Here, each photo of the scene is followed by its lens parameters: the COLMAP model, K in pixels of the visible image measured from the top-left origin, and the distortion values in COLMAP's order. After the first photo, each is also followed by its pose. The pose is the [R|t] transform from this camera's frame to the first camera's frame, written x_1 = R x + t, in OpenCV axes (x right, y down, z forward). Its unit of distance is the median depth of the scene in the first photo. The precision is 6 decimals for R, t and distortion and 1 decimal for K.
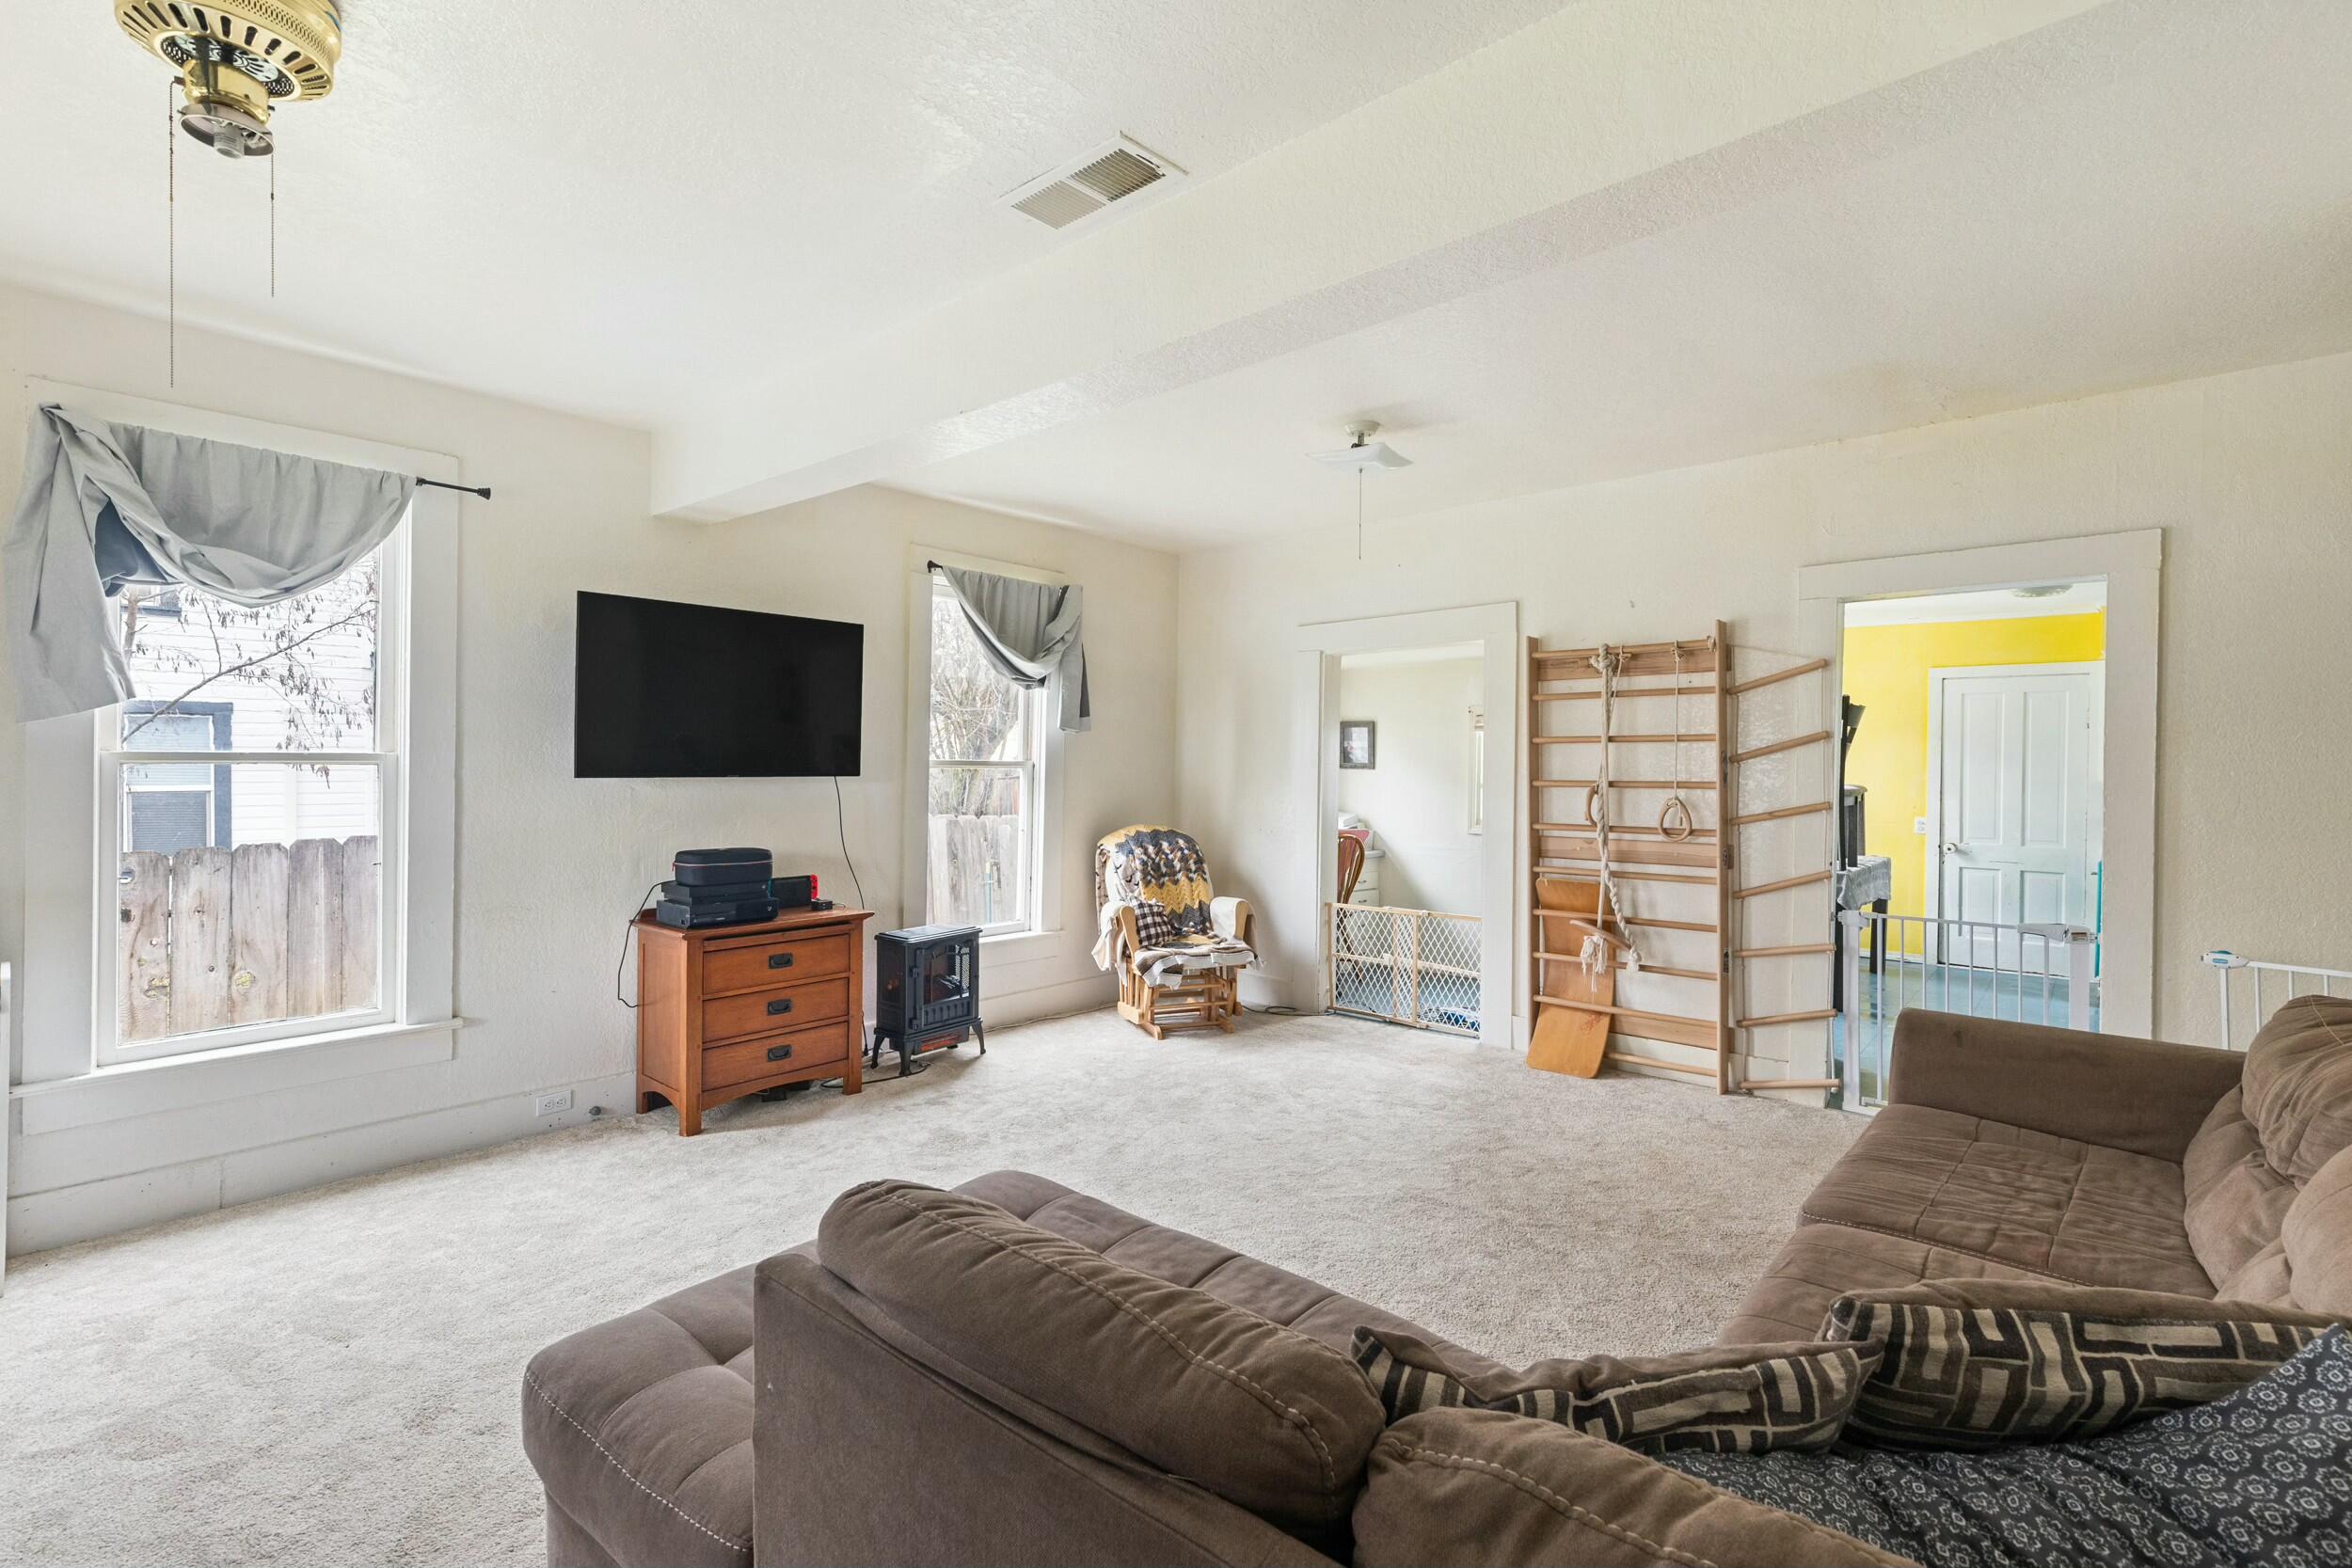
lens RADIAL K [[1108.4, 0, 1165.1], [0, 1108.4, 763.0], [0, 0, 1]] dist [0.016277, -0.000144]
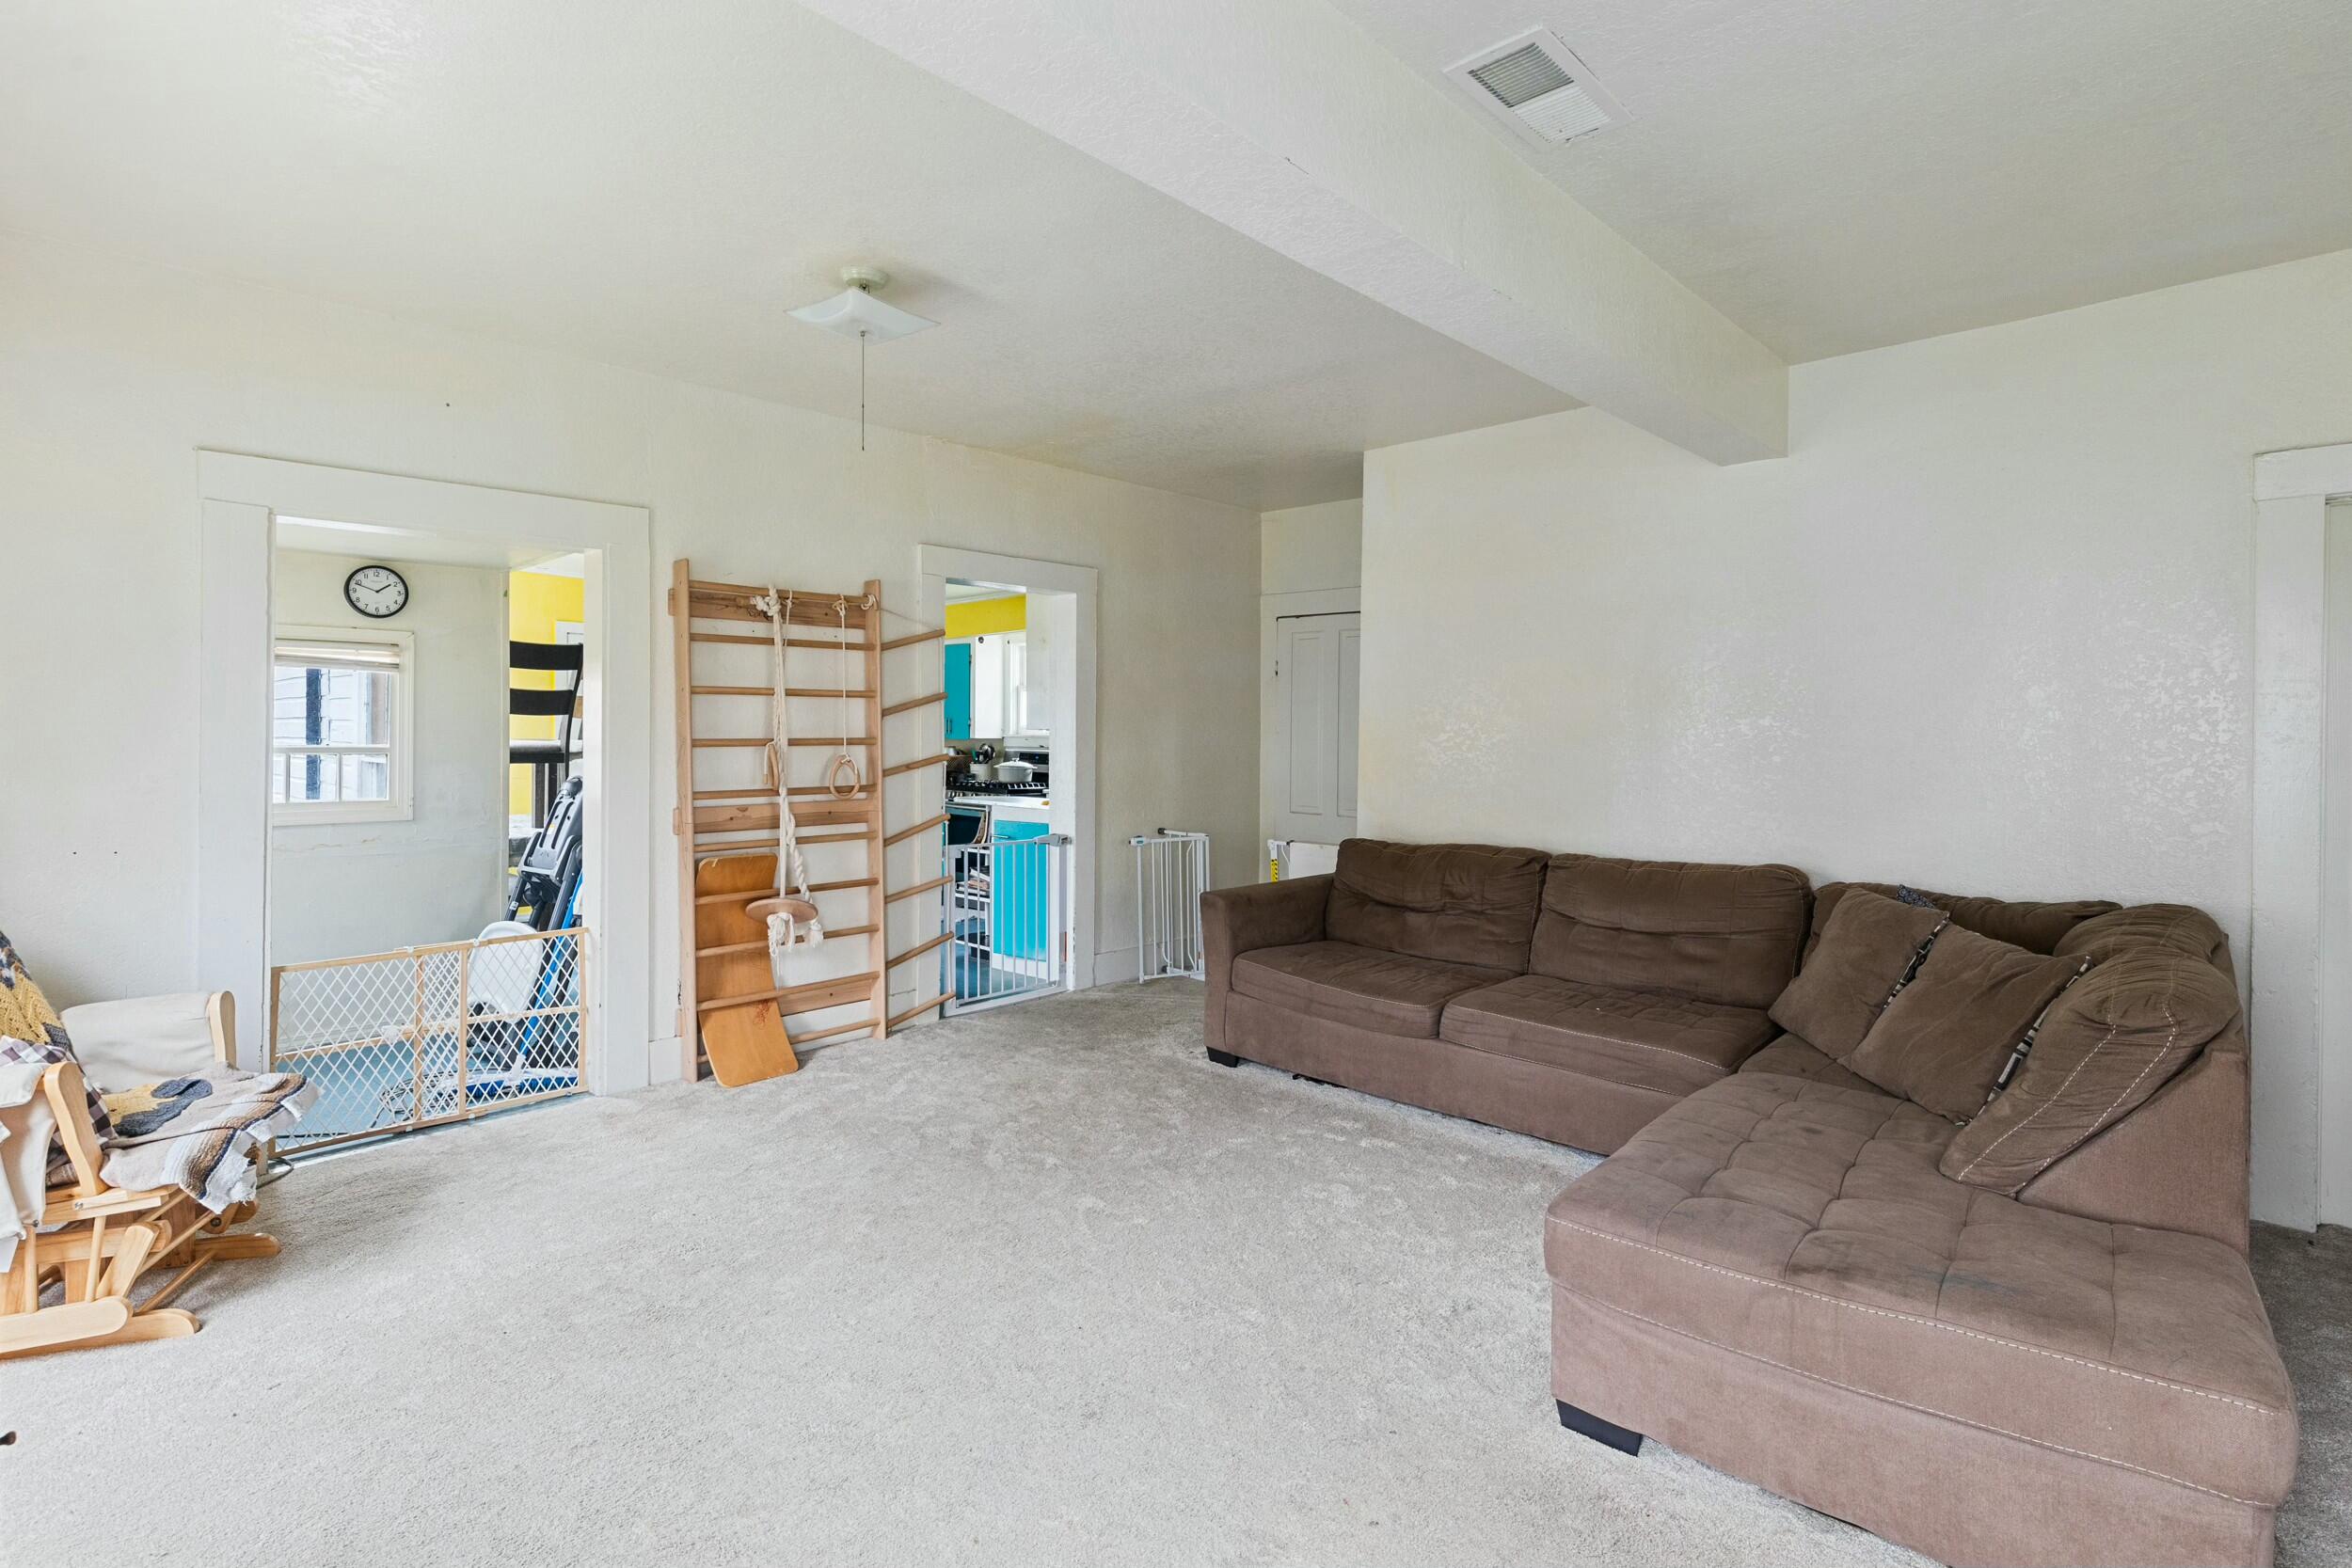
lens RADIAL K [[1108.4, 0, 1165.1], [0, 1108.4, 763.0], [0, 0, 1]] dist [0.016277, -0.000144]
pose [[0.045731, -0.032394, 0.998428, -0.526111], [0.001826, 0.999475, 0.032344, 0.007428], [-0.998952, 0.000344, 0.045767, 0.706651]]
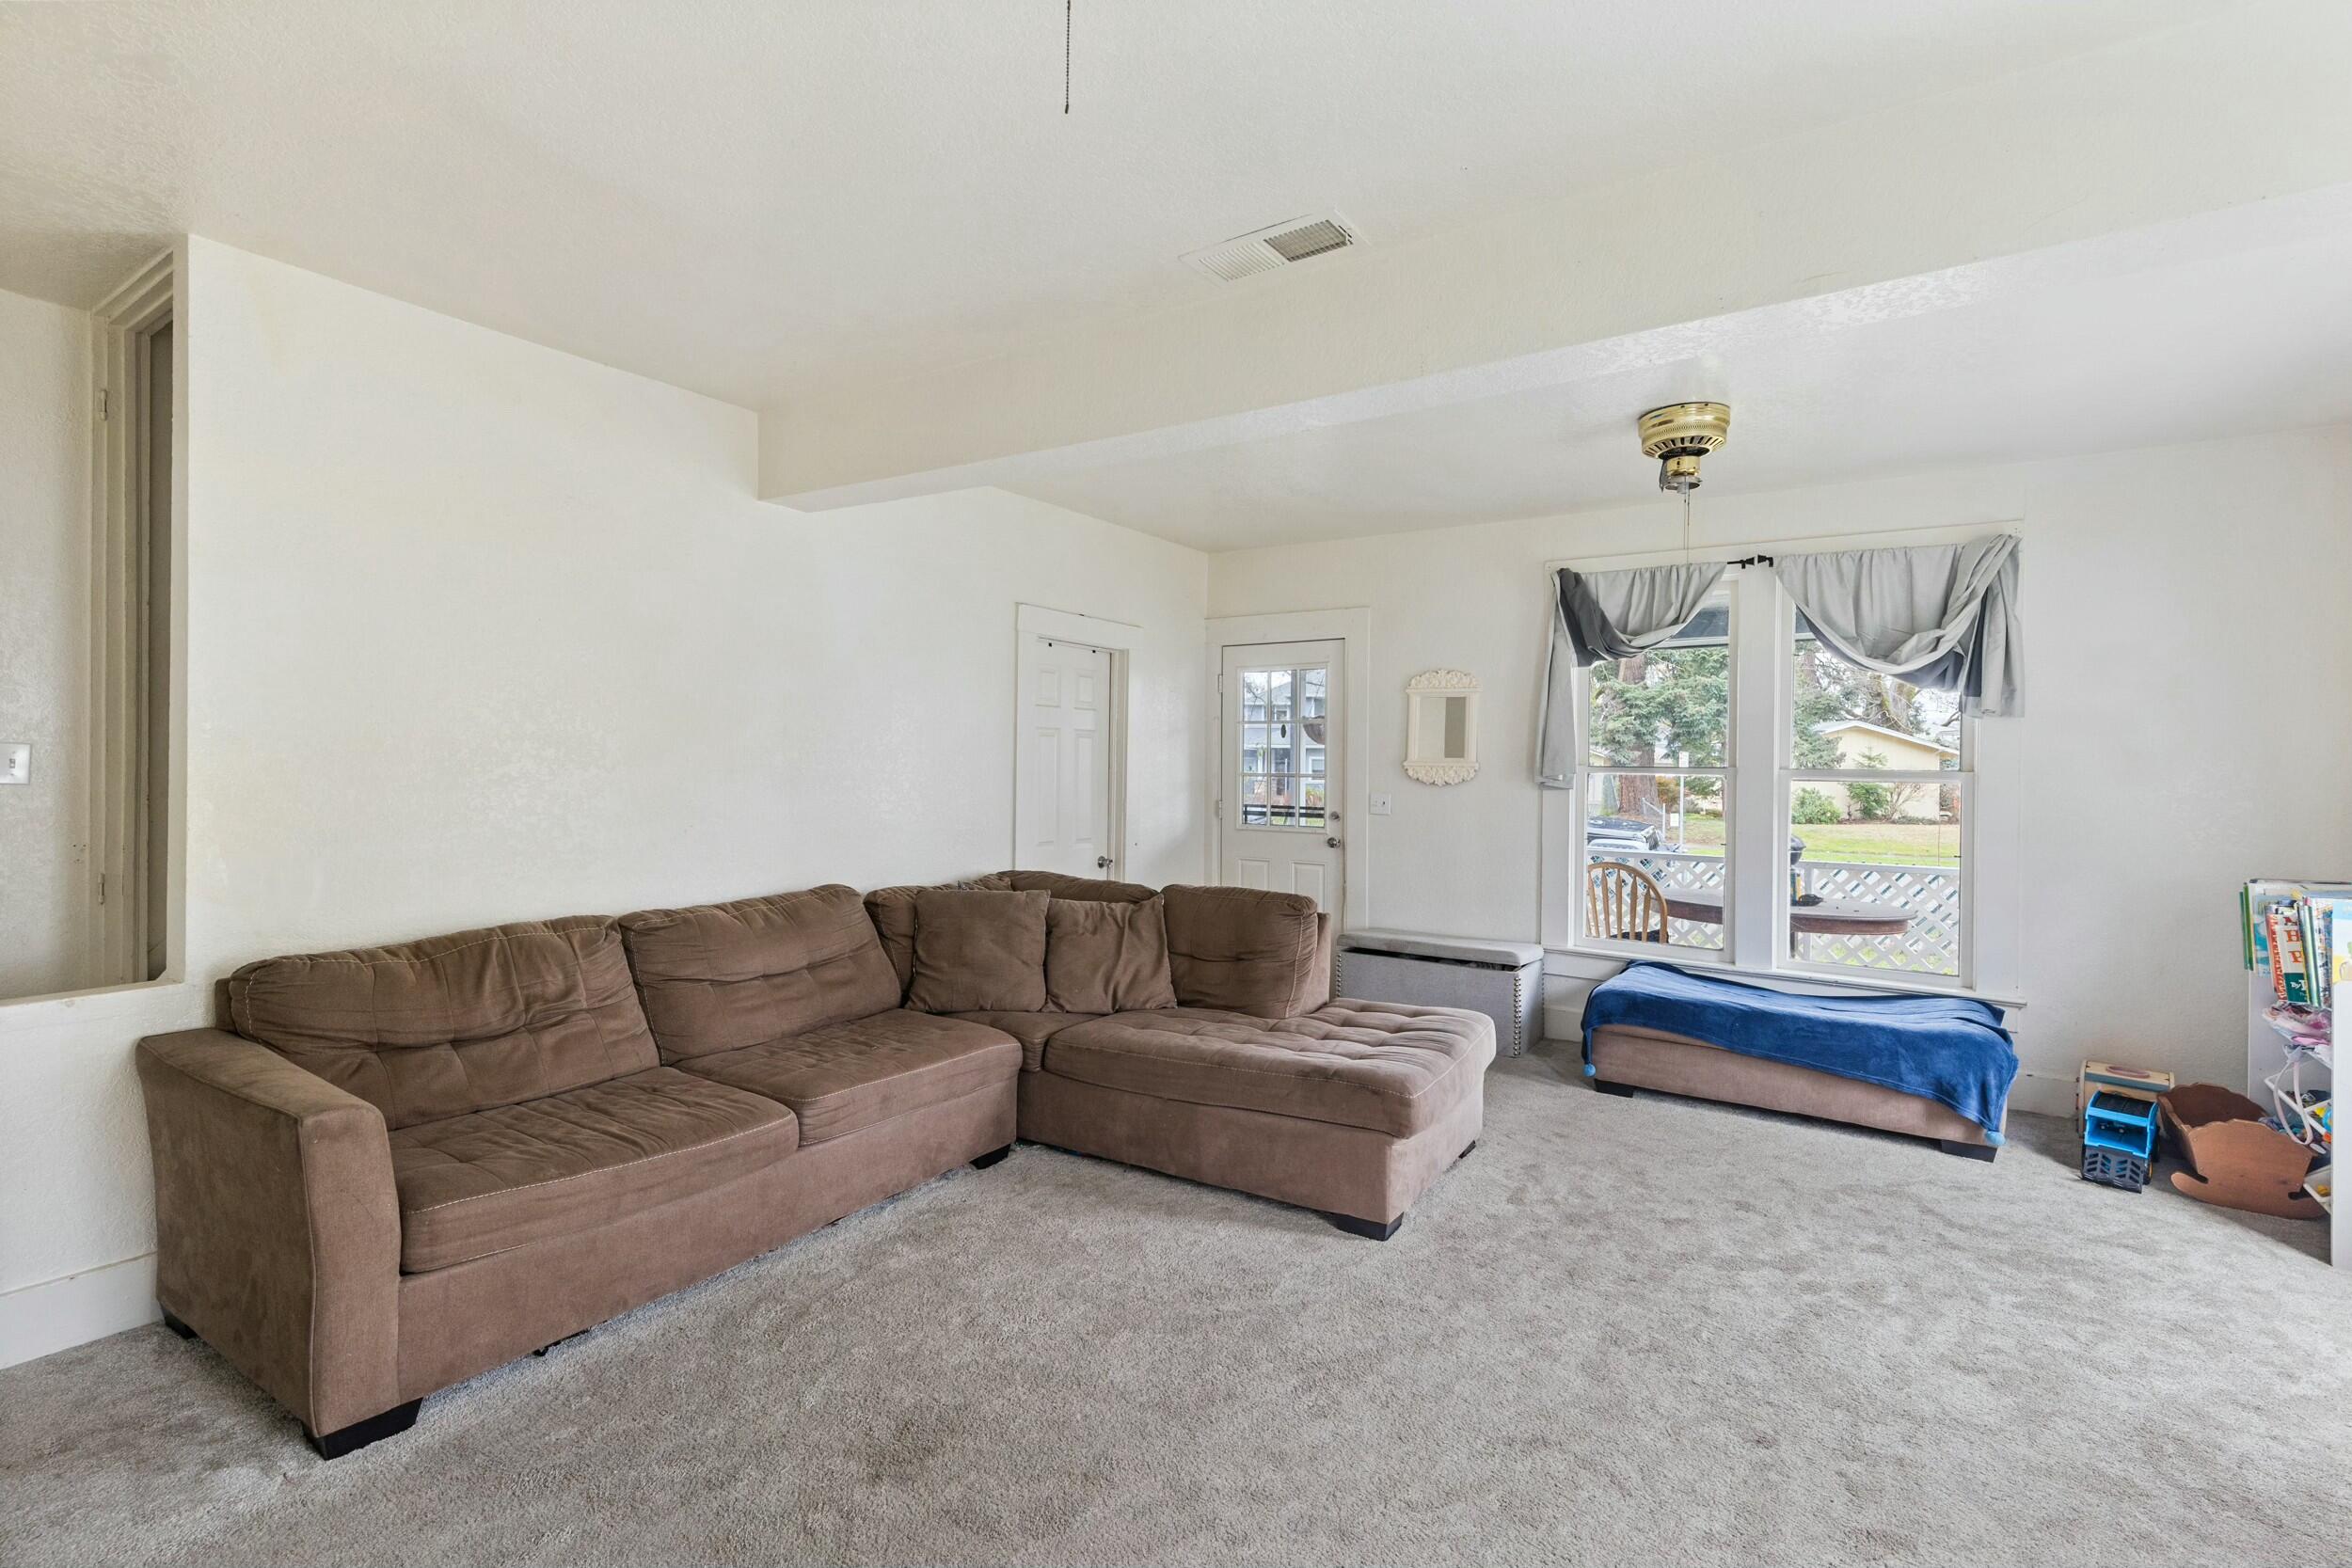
lens RADIAL K [[1080.2, 0, 1139.7], [0, 1080.2, 751.4], [0, 0, 1]] dist [0.009794, -0.000301]
pose [[-0.995595, -0.024269, -0.090562, 0.153935], [-0.023574, 0.999684, -0.008733, 0.001148], [0.090745, -0.006560, -0.995853, 1.211025]]
